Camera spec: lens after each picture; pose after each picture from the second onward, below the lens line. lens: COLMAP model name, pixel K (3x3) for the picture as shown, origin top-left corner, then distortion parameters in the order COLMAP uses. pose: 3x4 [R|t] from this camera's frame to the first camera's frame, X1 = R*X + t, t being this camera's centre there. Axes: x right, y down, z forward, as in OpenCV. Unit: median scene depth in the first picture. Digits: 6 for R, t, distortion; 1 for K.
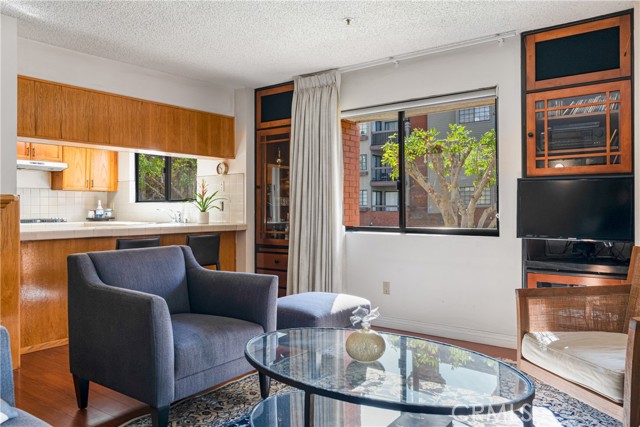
lens RADIAL K [[473.7, 0, 320.0], [0, 473.7, 213.5], [0, 0, 1]] dist [-0.000625, 0.000155]
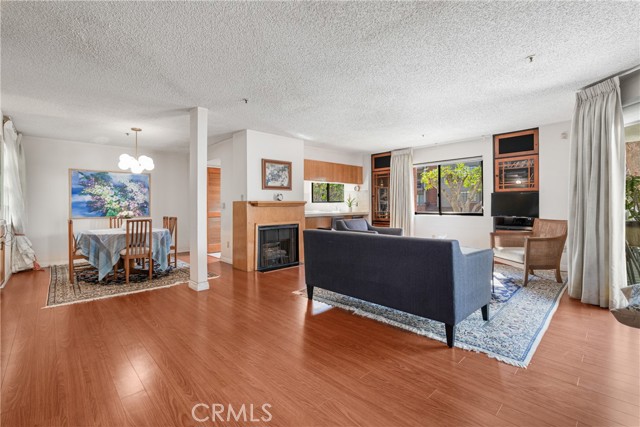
lens RADIAL K [[285.4, 0, 320.1], [0, 285.4, 209.7], [0, 0, 1]] dist [-0.000513, -0.000015]
pose [[0.988157, -0.007312, -0.153272, -0.208745], [0.009179, 0.999892, 0.011481, -0.008685], [0.153171, -0.012752, 0.988117, -0.532151]]
